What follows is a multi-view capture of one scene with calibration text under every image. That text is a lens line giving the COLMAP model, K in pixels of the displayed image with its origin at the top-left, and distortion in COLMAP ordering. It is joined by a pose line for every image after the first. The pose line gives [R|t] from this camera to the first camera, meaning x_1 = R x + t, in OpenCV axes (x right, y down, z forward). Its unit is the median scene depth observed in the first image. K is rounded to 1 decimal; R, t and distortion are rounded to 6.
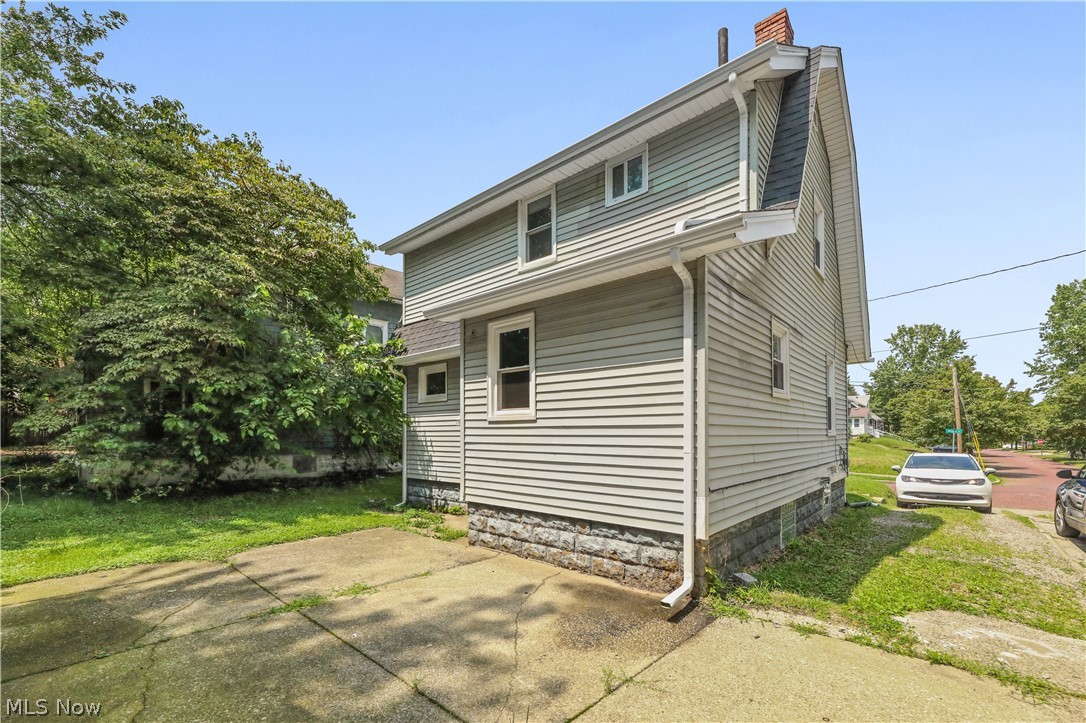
lens RADIAL K [[452.5, 0, 538.1], [0, 452.5, 370.6], [0, 0, 1]] dist [0.000611, 0.000119]
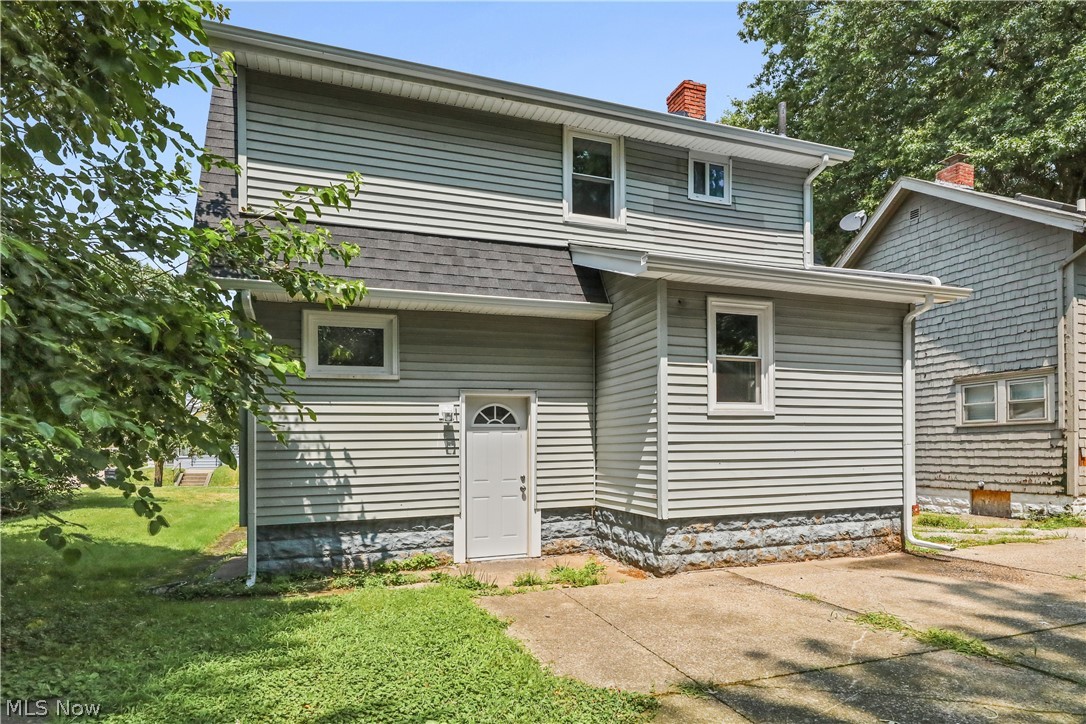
lens RADIAL K [[548.2, 0, 542.3], [0, 548.2, 385.1], [0, 0, 1]] dist [0.000164, 0.000086]
pose [[0.506675, 0.092985, 0.857108, -1.132416], [-0.106673, 0.993289, -0.044700, 0.135095], [-0.855513, -0.068782, 0.513193, 0.759109]]
